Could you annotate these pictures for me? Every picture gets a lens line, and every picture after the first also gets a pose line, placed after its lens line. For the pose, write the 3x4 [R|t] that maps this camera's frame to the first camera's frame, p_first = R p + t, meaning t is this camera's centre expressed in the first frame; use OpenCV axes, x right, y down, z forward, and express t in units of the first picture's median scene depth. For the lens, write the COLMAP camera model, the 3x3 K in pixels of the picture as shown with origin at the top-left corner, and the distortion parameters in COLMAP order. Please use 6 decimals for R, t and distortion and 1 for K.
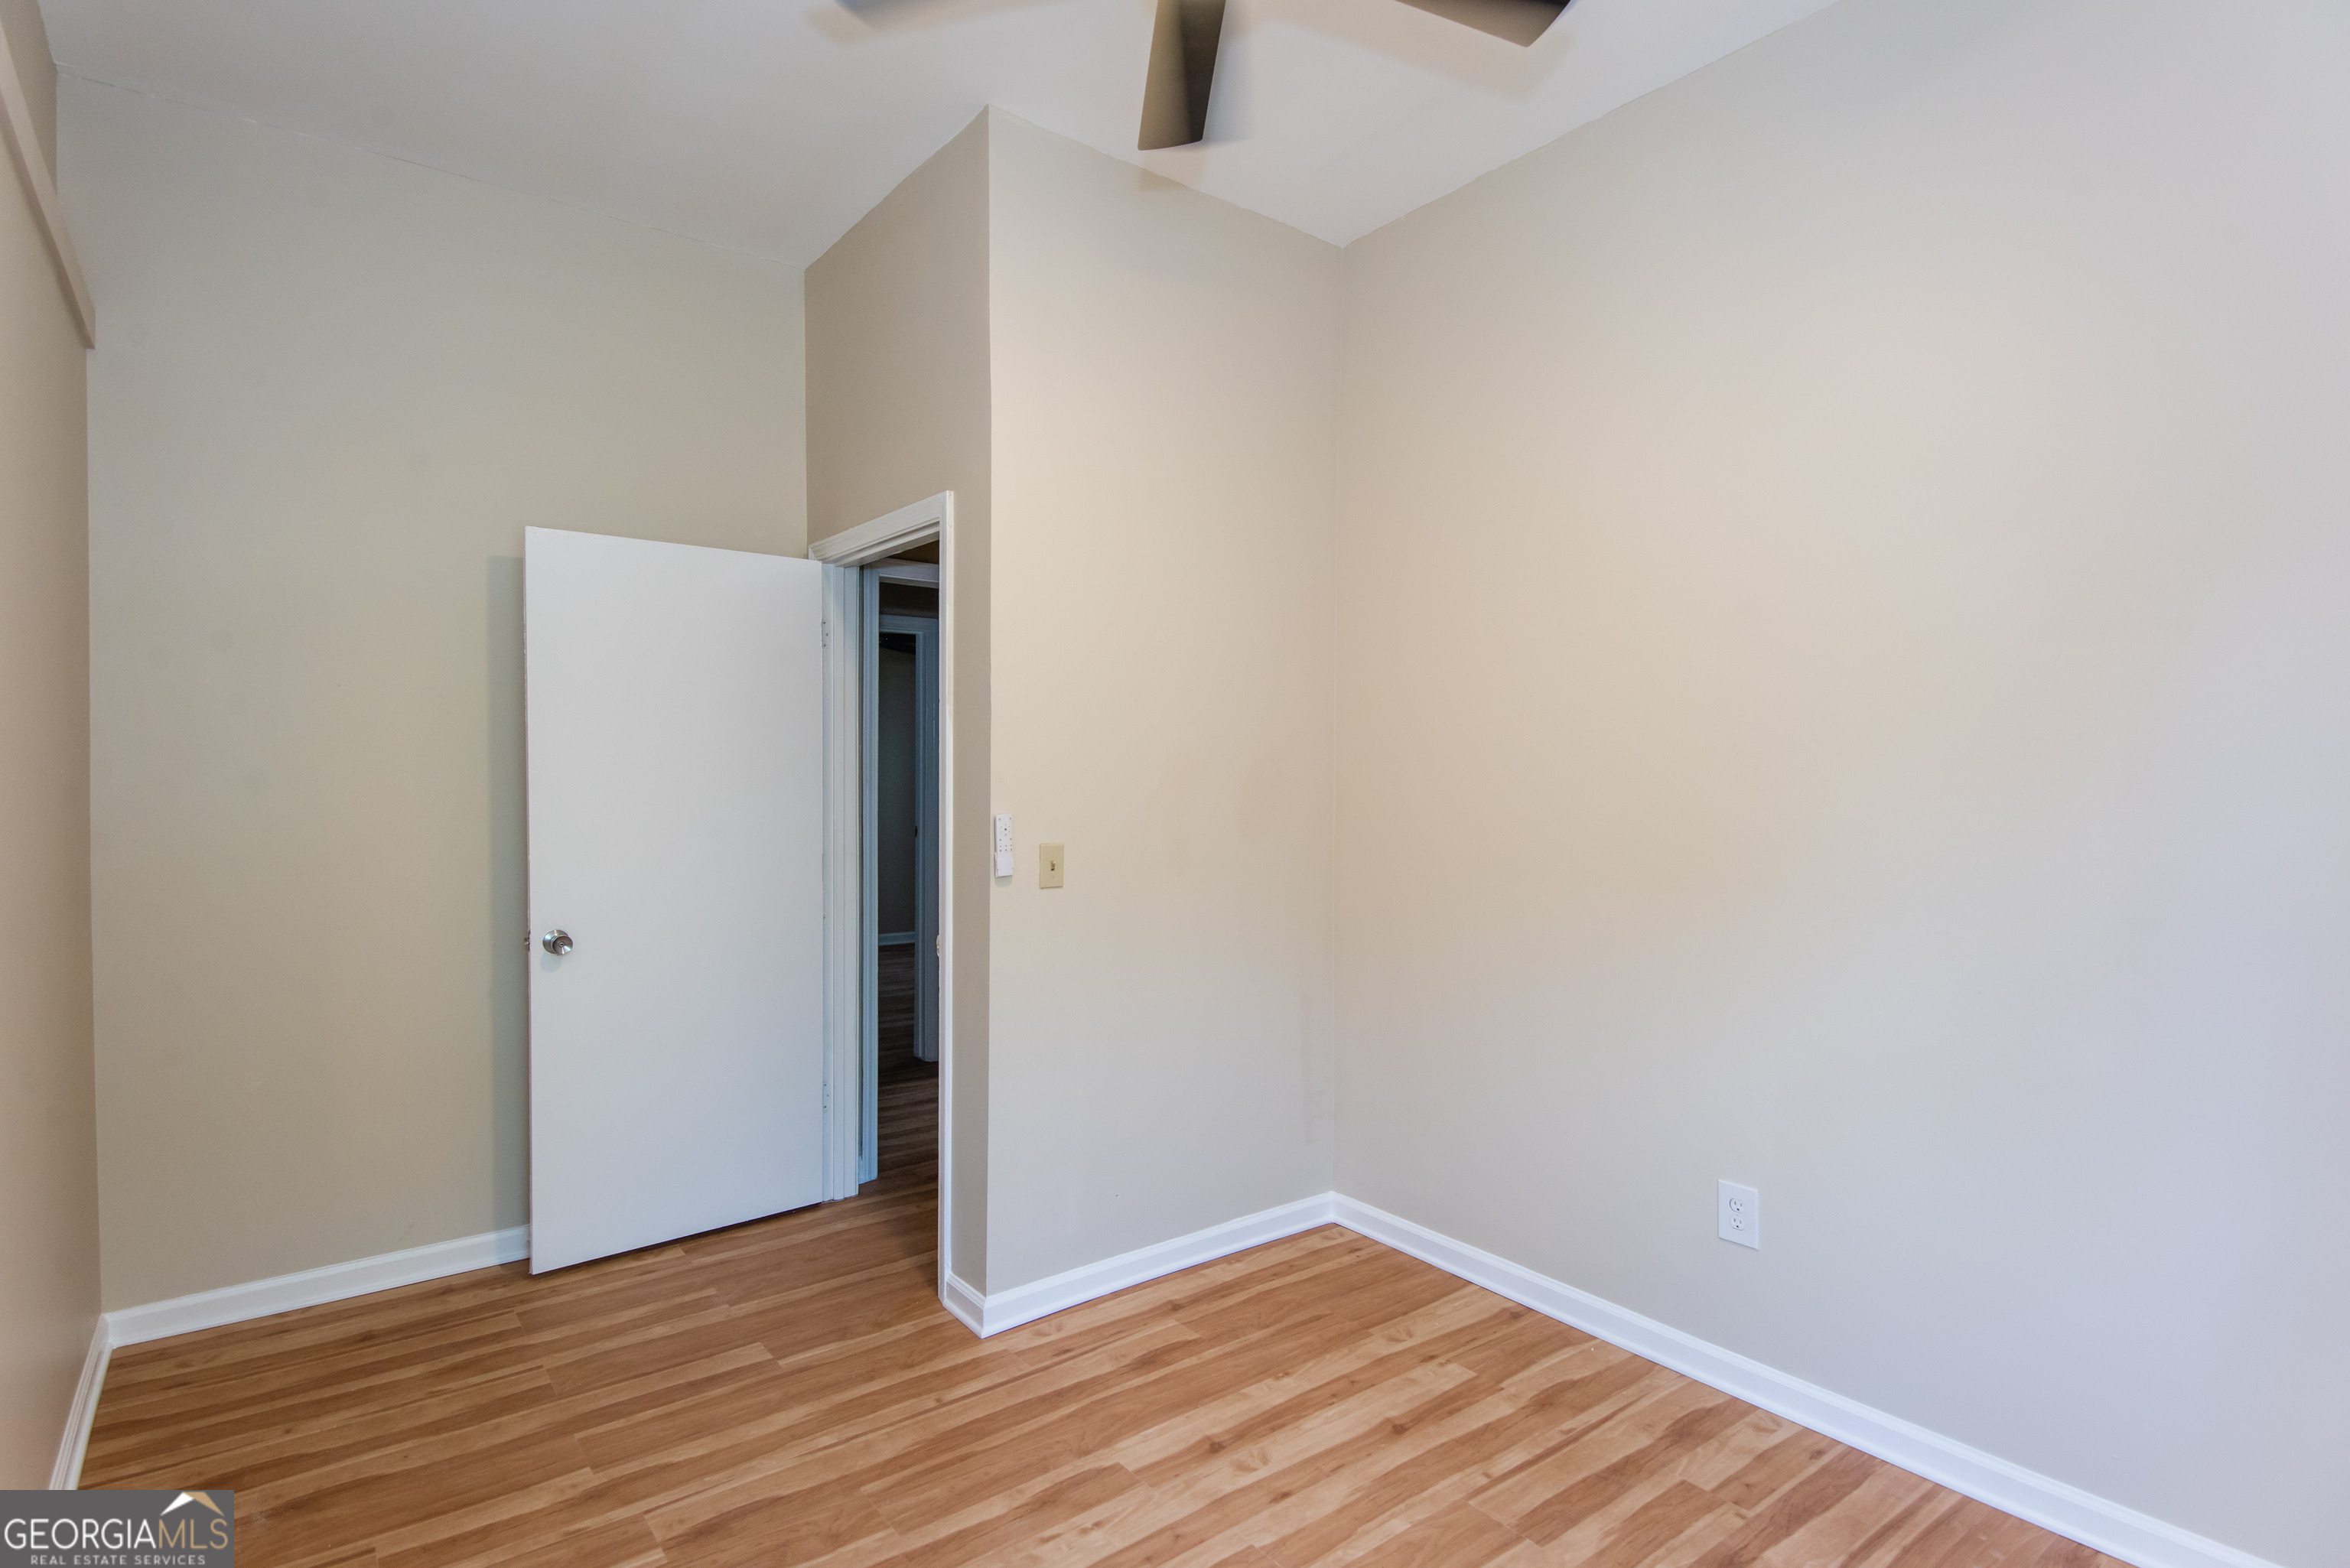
lens RADIAL K [[1158.6, 0, 1171.1], [0, 1158.6, 792.7], [0, 0, 1]] dist [0.015137, -0.006946]
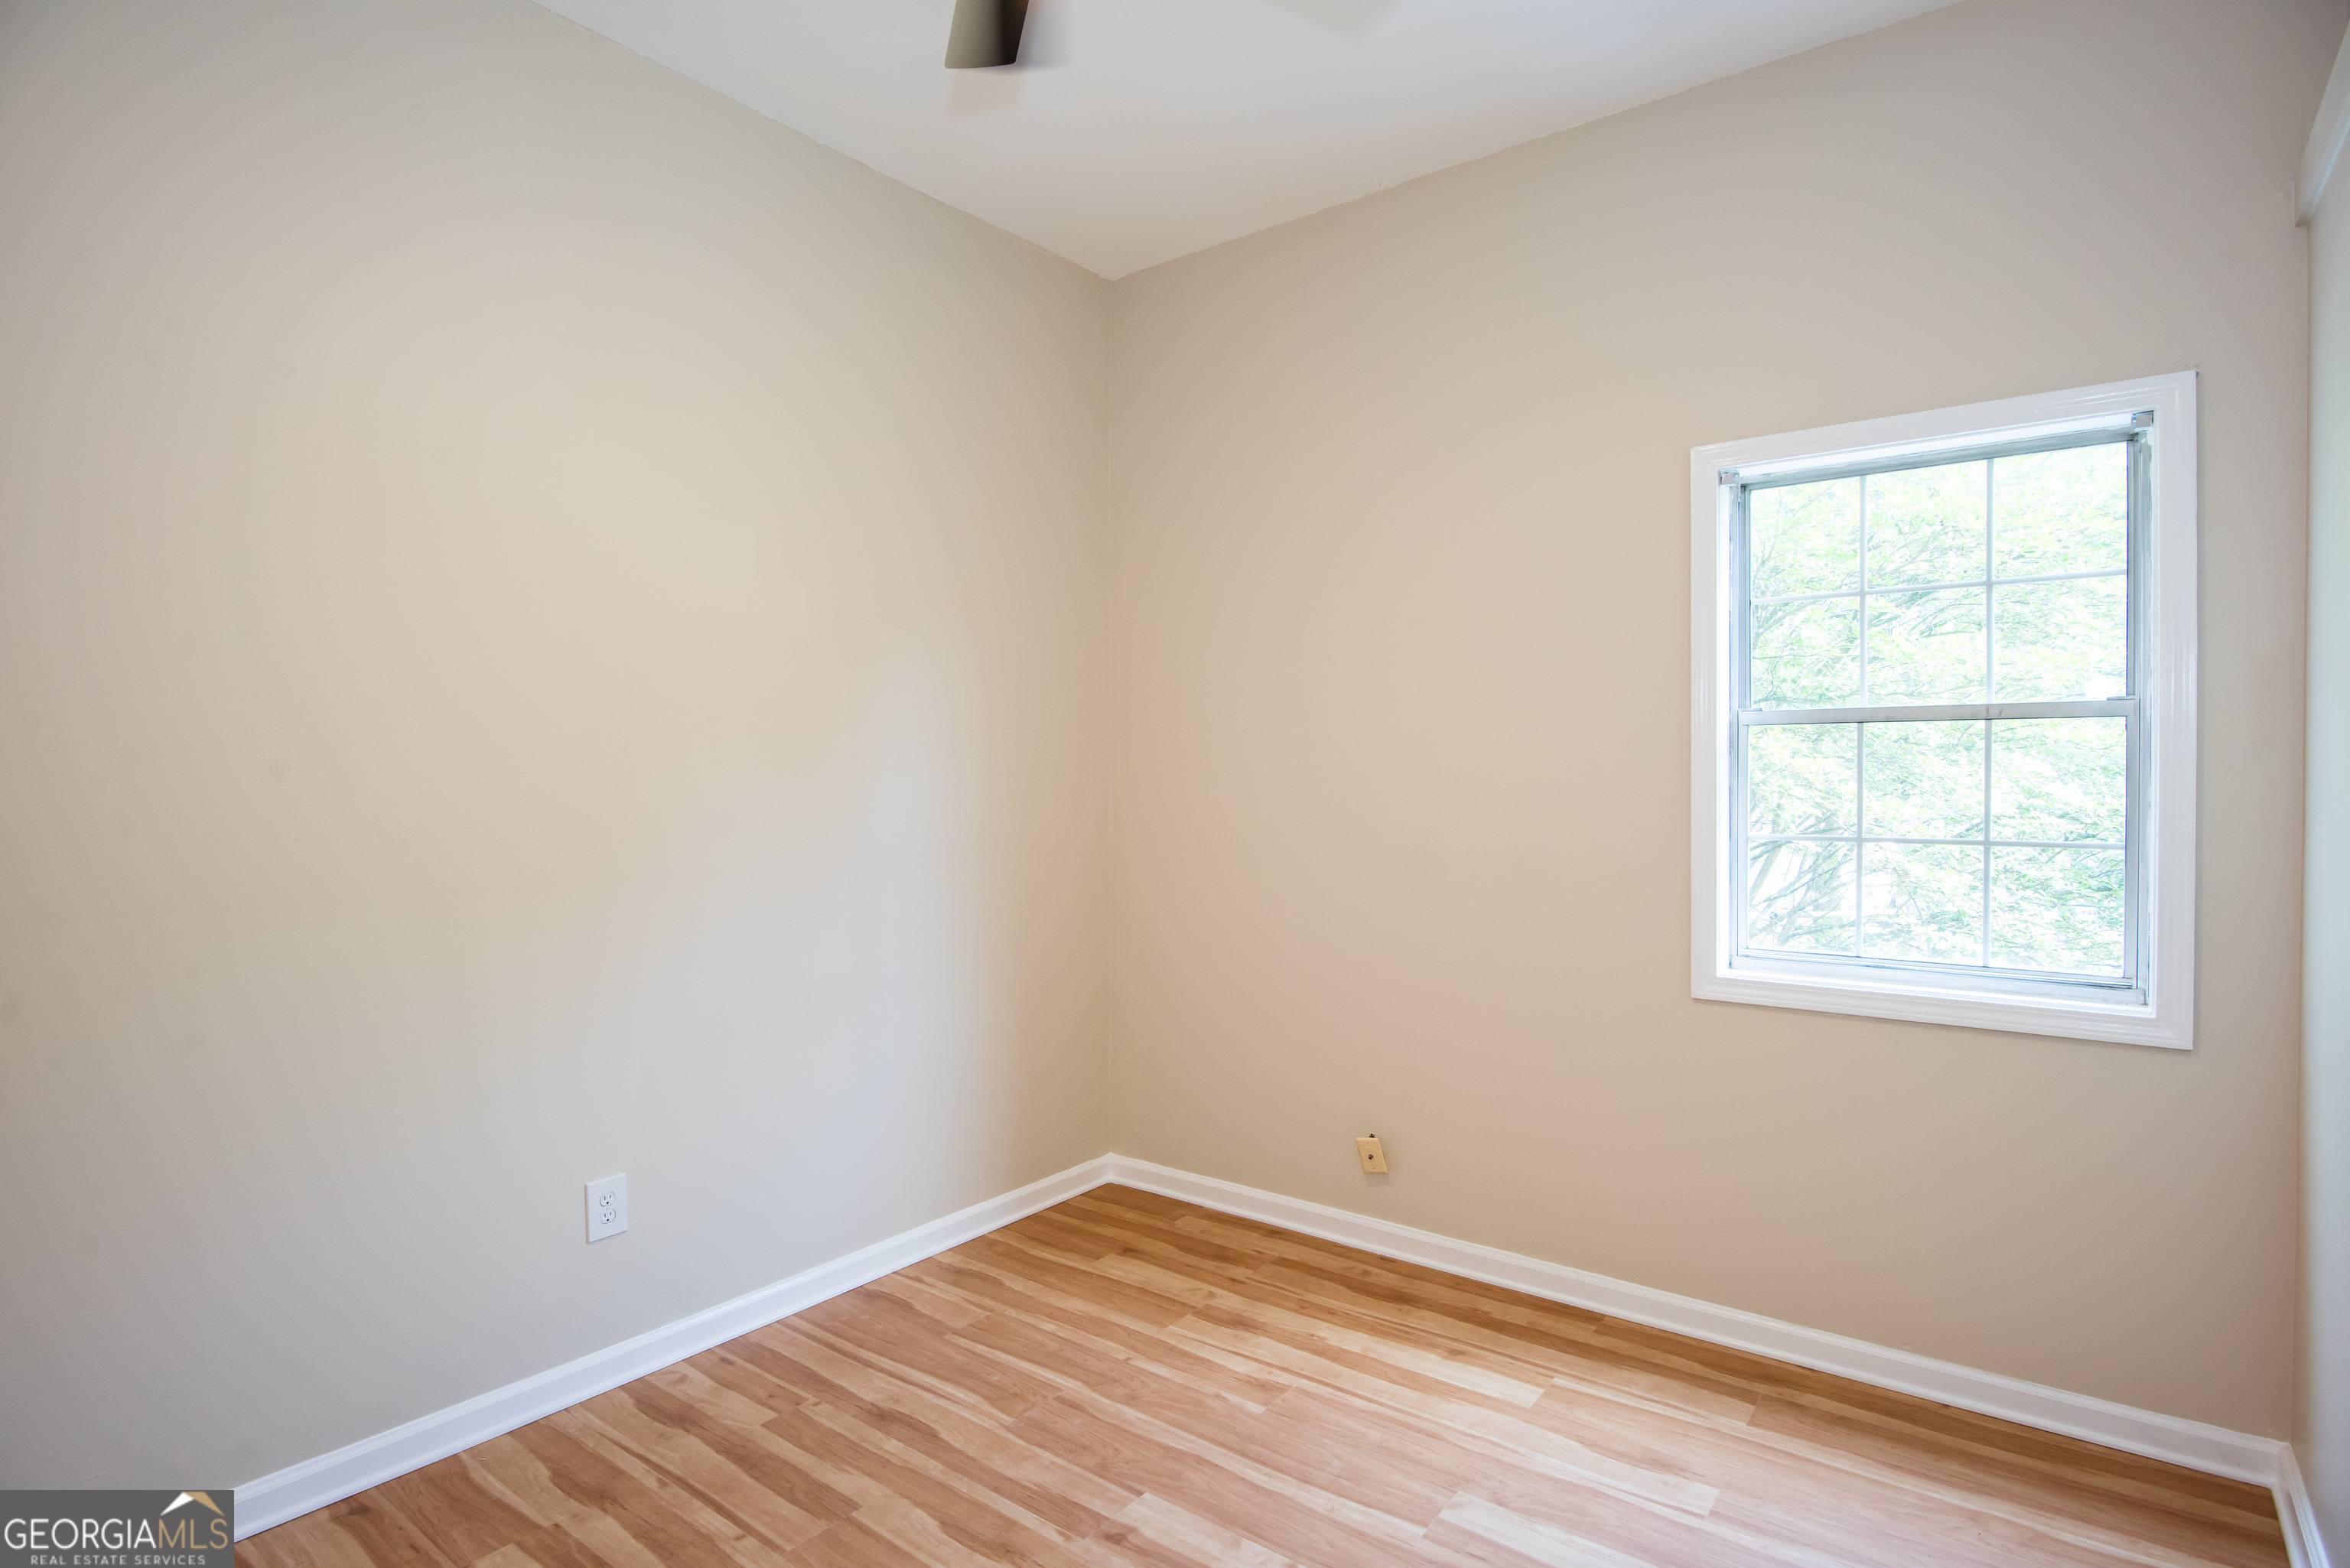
lens RADIAL K [[1158.6, 0, 1175.1], [0, 1158.6, 777.6], [0, 0, 1]] dist [0.015137, -0.006946]
pose [[-0.256508, 0.000101, 0.966542, -0.651300], [0.003450, 0.999994, 0.000811, -0.008647], [-0.966536, 0.003543, -0.256507, 0.839869]]
